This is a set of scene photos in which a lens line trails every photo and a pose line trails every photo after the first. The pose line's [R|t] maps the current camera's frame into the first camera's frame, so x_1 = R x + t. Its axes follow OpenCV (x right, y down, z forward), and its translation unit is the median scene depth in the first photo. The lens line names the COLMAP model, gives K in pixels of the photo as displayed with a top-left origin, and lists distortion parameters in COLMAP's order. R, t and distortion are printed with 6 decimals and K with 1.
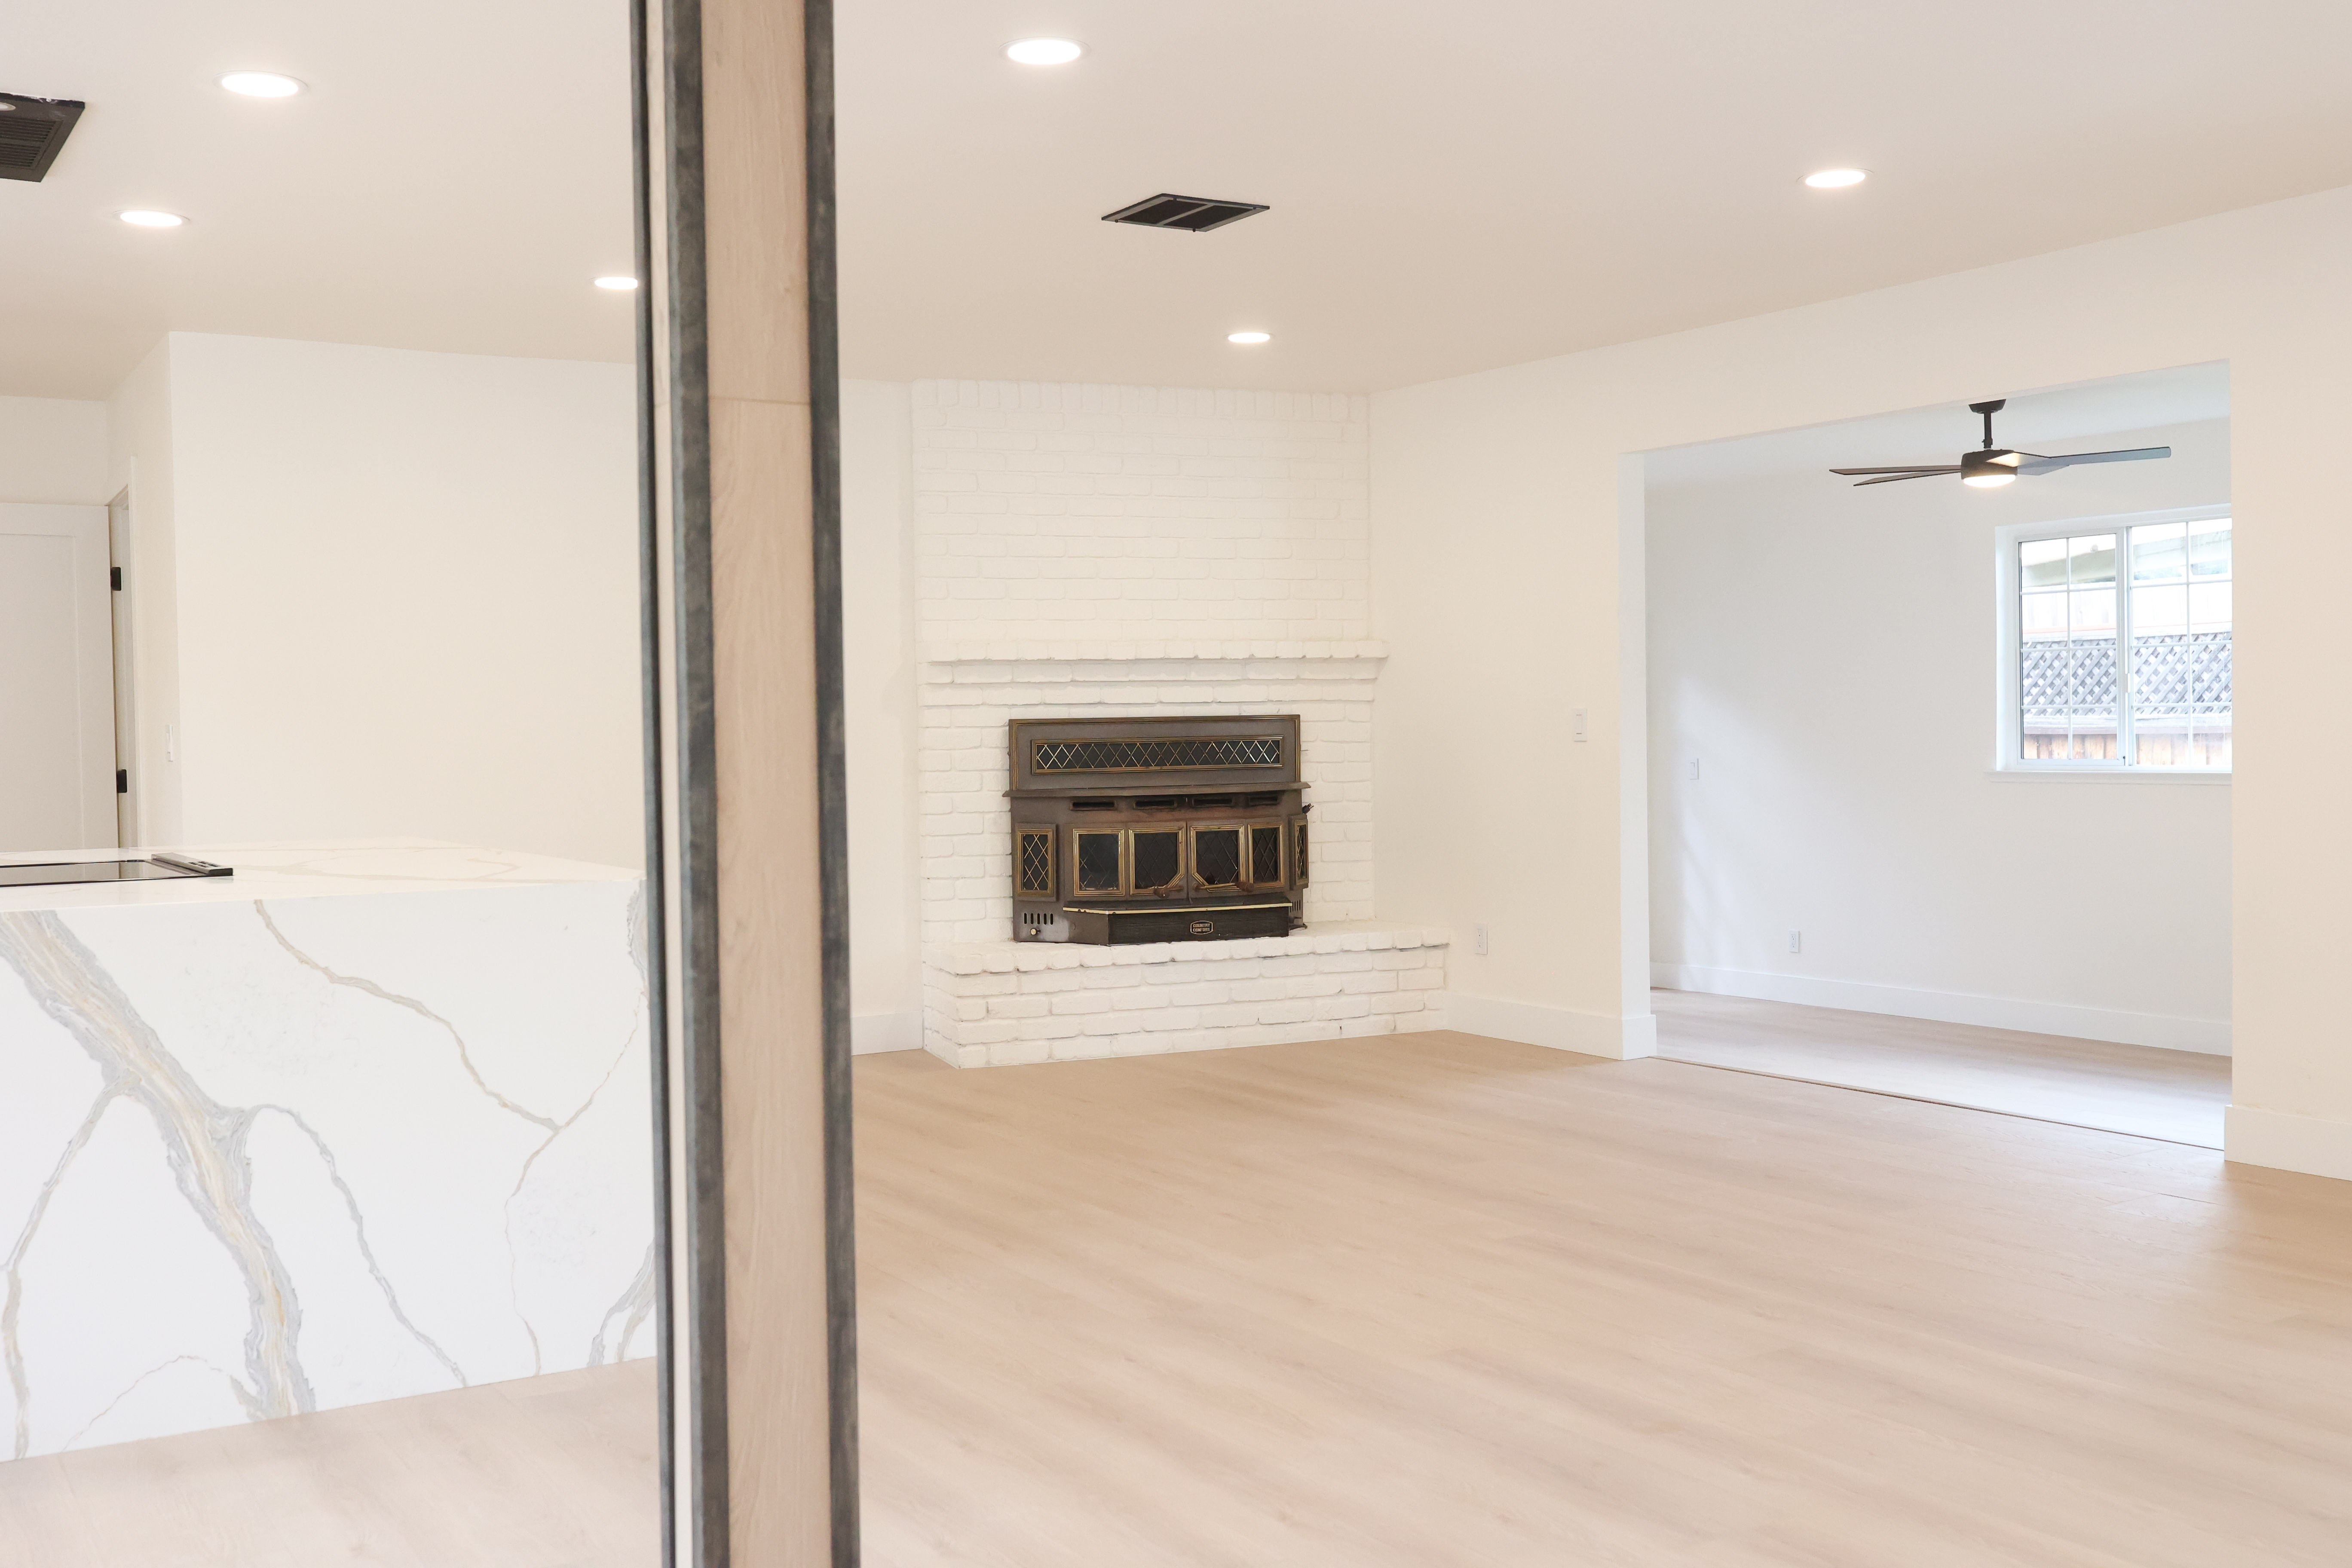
lens RADIAL K [[2266.7, 0, 1166.6], [0, 2266.7, 782.7], [0, 0, 1]] dist [0.002311, 0.000000]
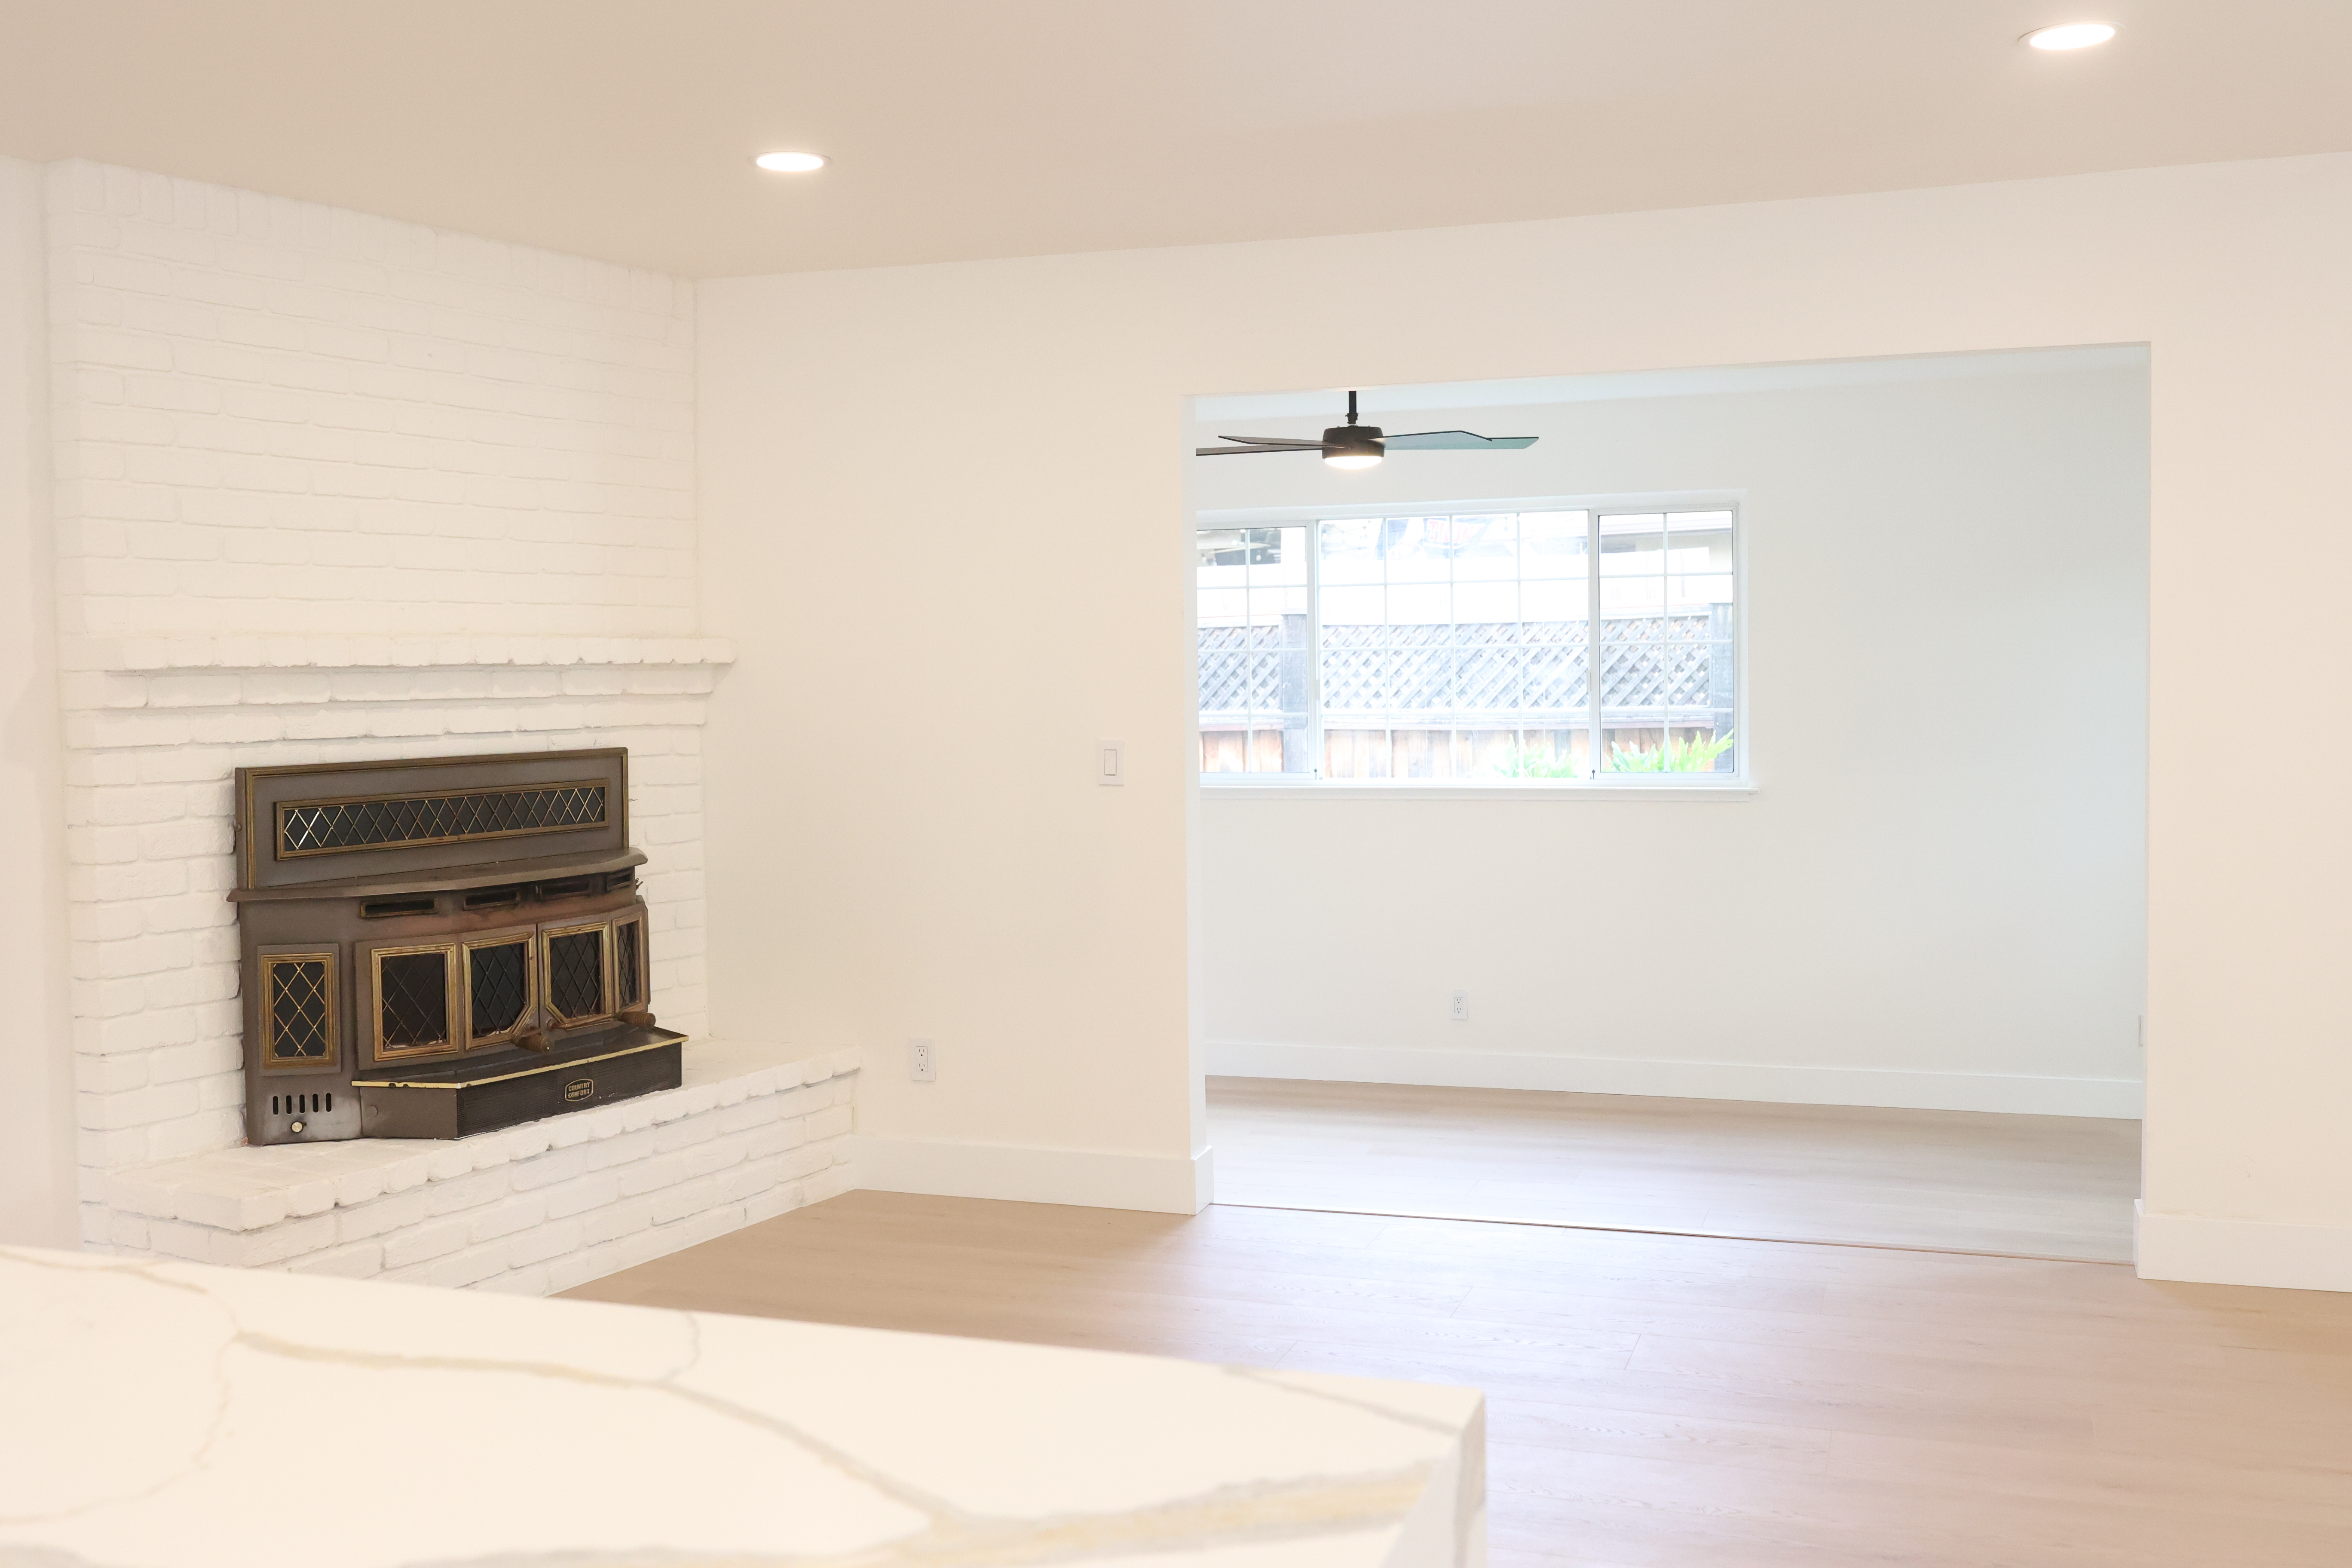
lens RADIAL K [[2266.7, 0, 1172.5], [0, 2266.7, 783.2], [0, 0, 1]] dist [0.002311, 0.000000]
pose [[0.781037, -0.026222, 0.623933, -0.245399], [0.018189, 0.999649, 0.019243, -0.030860], [-0.624219, -0.003681, 0.781240, 0.393351]]
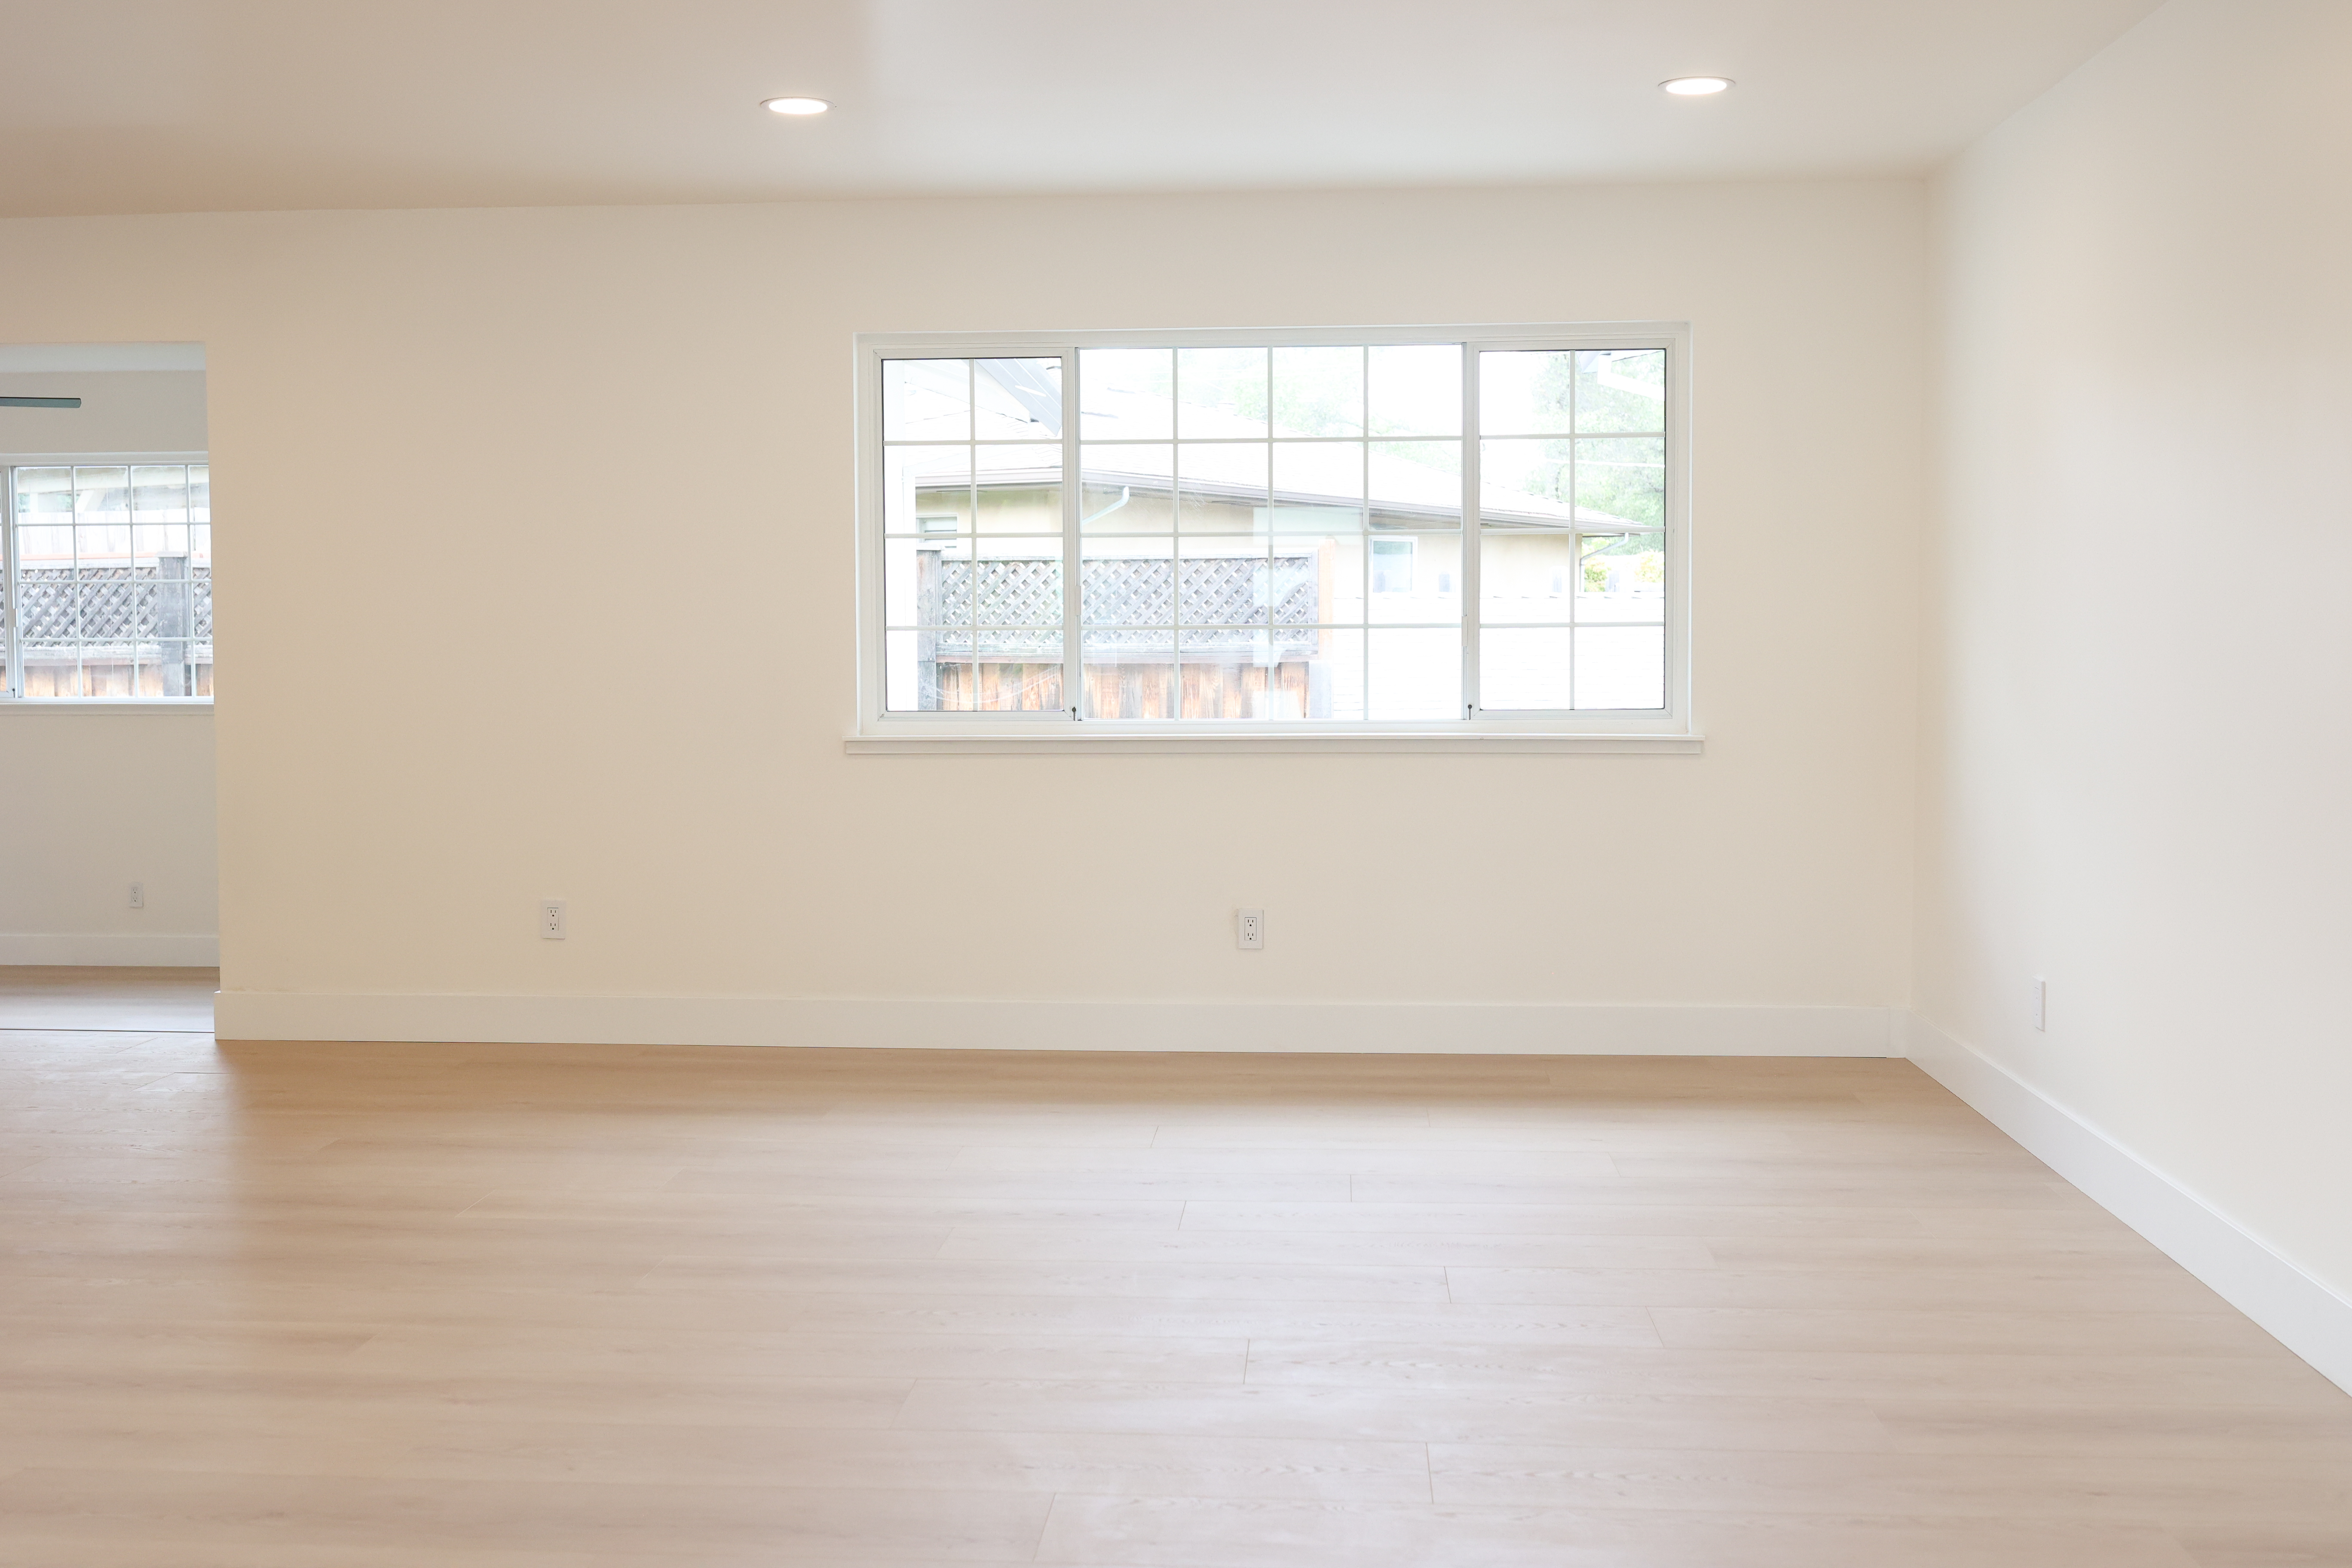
lens RADIAL K [[2266.7, 0, 1175.5], [0, 2266.7, 781.6], [0, 0, 1]] dist [0.002311, 0.000000]
pose [[0.596585, -0.035609, 0.801759, -0.117049], [0.011947, 0.999299, 0.035492, 0.000772], [-0.802461, -0.011596, 0.596592, -0.055023]]
